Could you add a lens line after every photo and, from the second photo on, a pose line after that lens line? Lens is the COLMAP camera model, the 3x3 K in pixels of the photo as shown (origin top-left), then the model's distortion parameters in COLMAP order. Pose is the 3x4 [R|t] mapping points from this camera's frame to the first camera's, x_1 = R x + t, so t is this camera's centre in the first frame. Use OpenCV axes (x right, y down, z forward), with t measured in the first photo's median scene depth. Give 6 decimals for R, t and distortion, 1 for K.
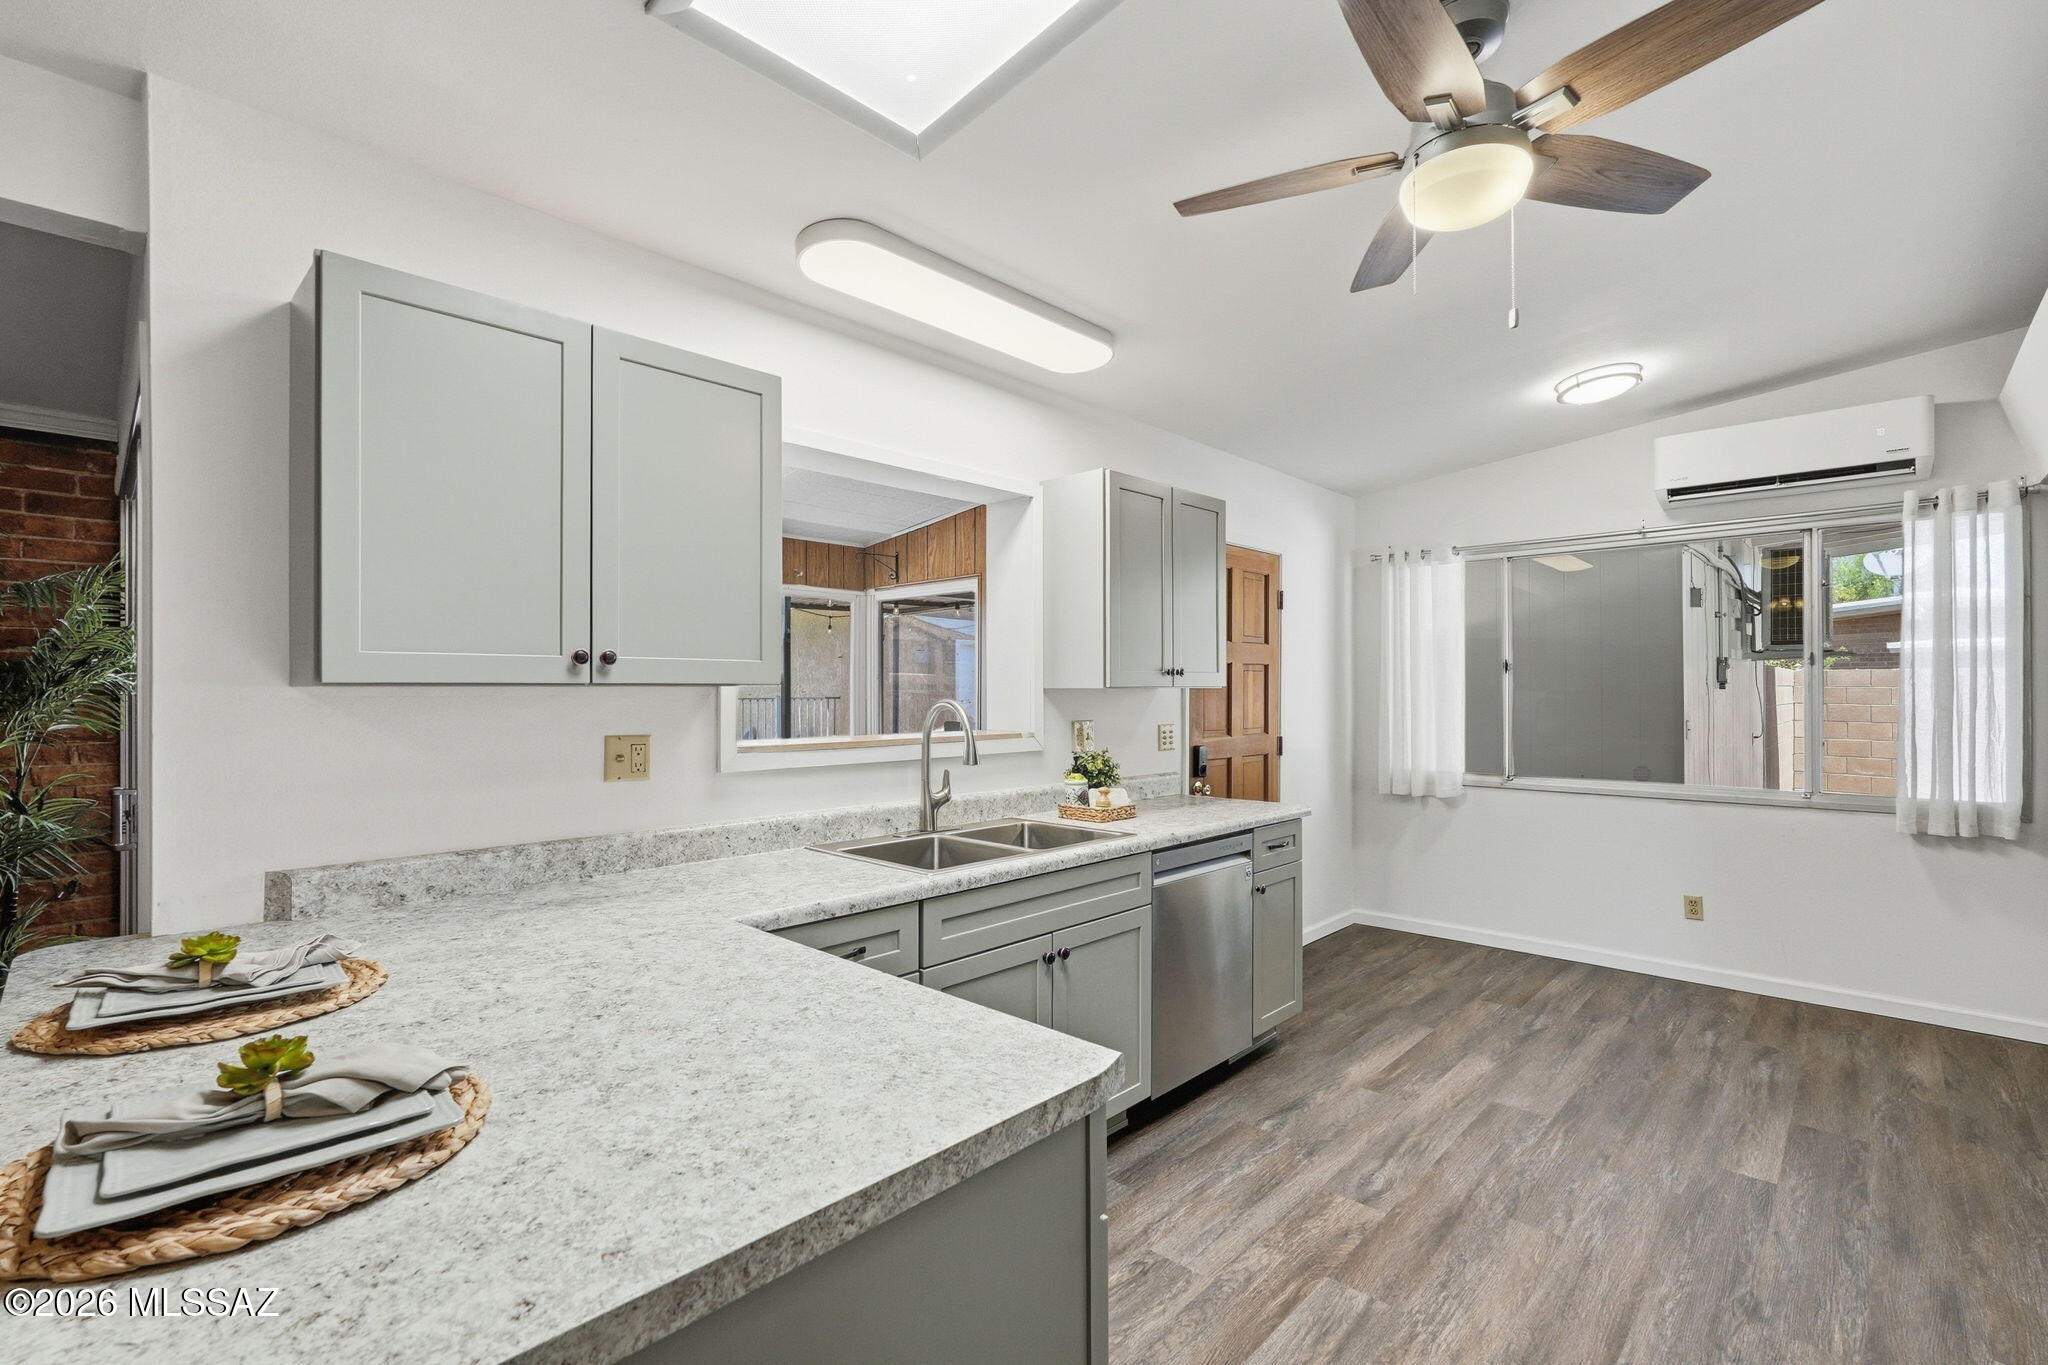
lens RADIAL K [[909.8, 0, 1027.5], [0, 909.8, 689.6], [0, 0, 1]] dist [-0.011280, 0.005051]
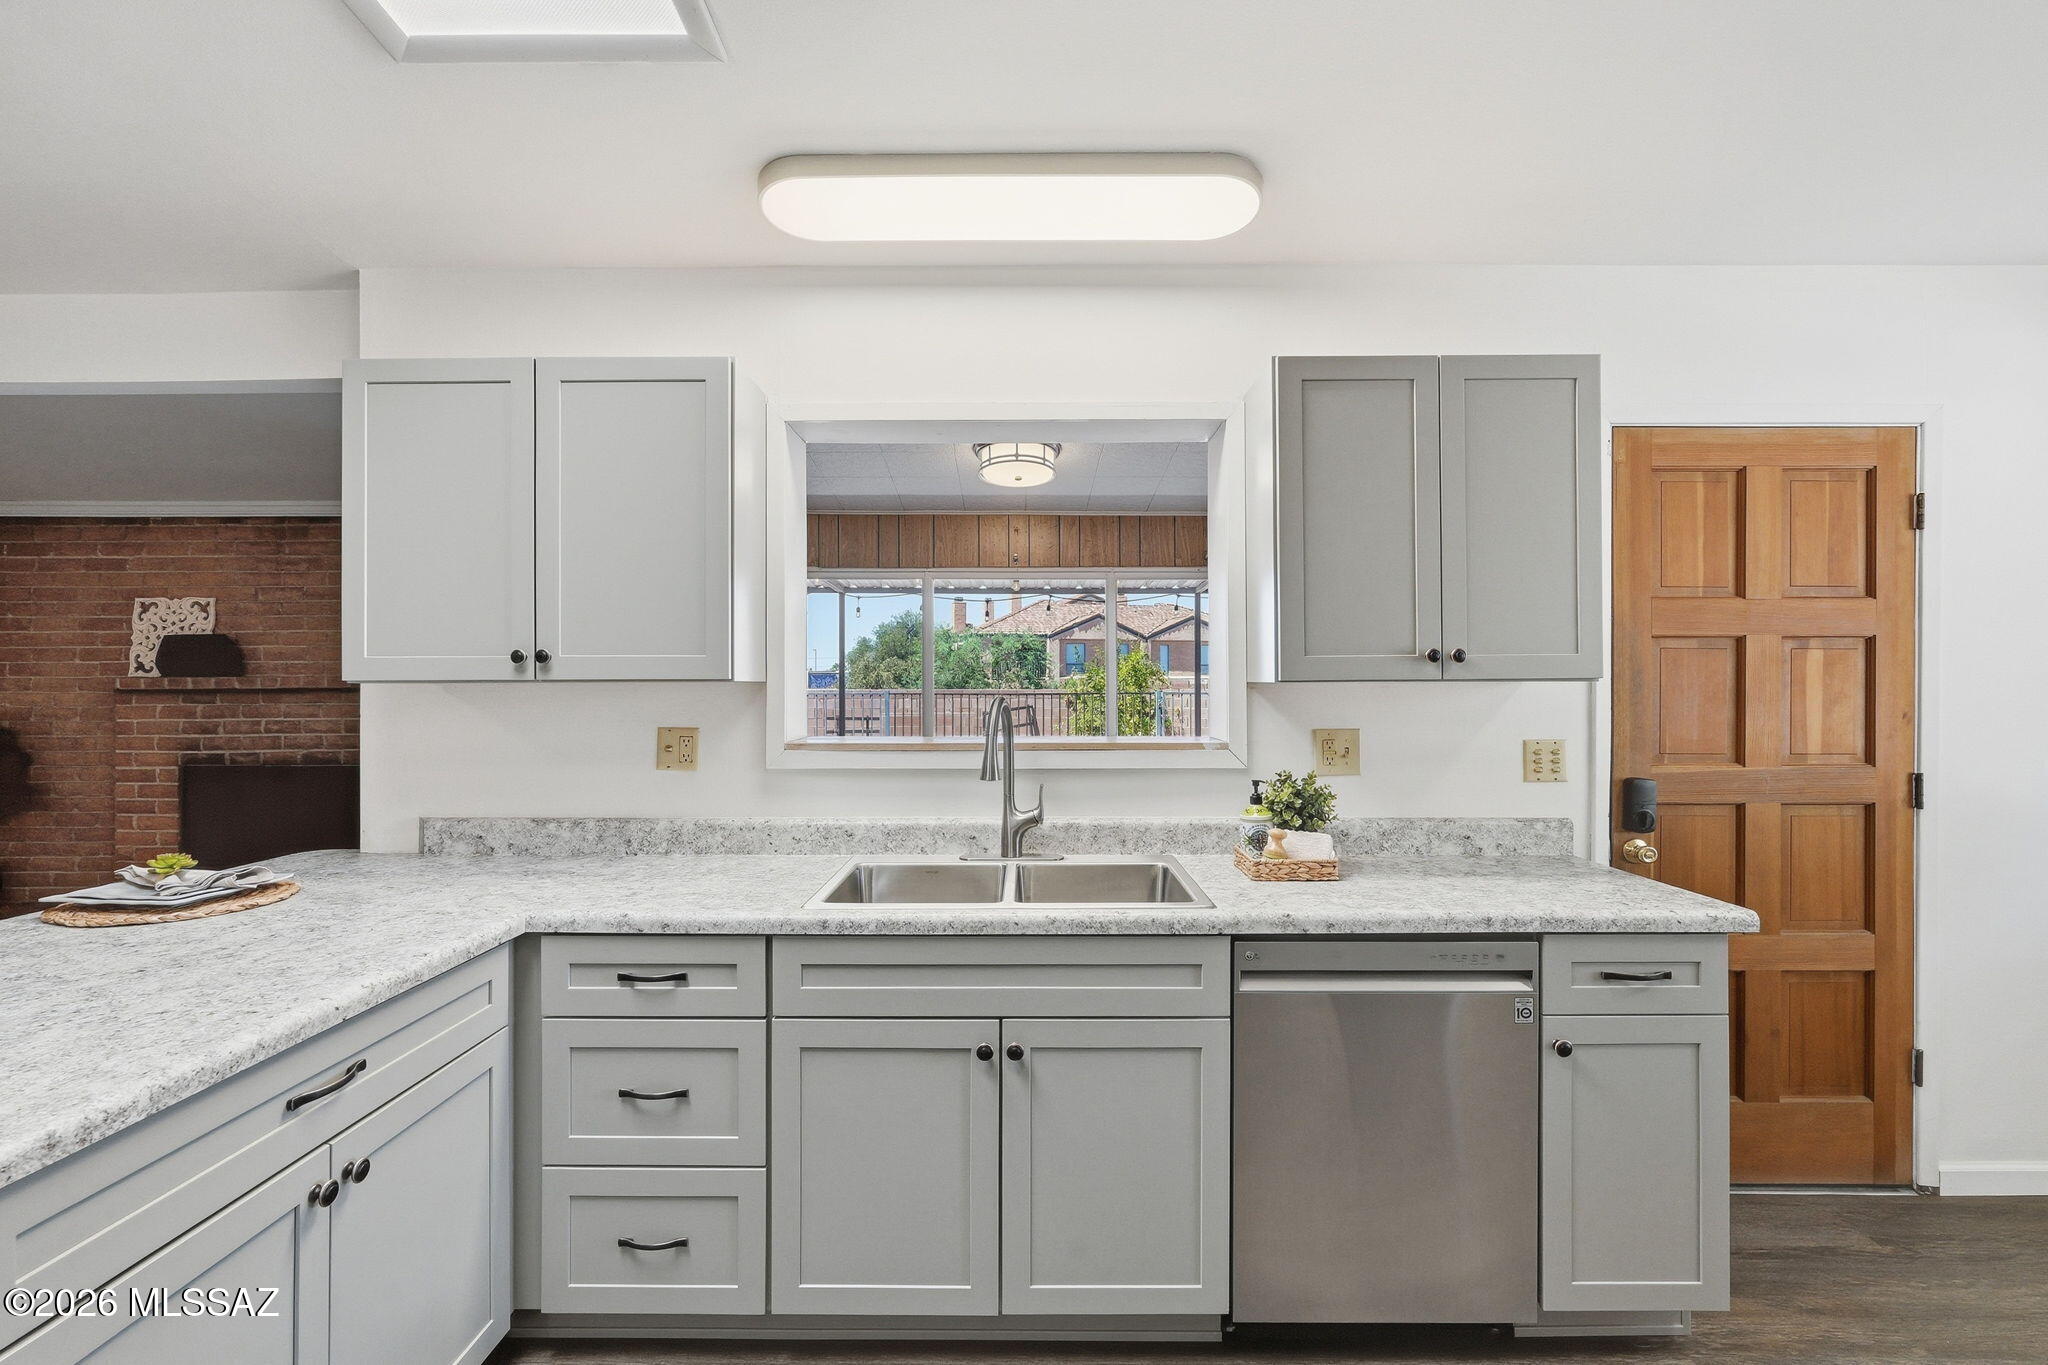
lens RADIAL K [[909.8, 0, 1028.8], [0, 909.8, 681.7], [0, 0, 1]] dist [-0.011280, 0.005051]
pose [[0.690760, -0.001114, -0.723084, 0.494115], [0.001226, 0.999999, -0.000369, -0.002271], [0.723083, -0.000632, 0.690760, 0.444588]]
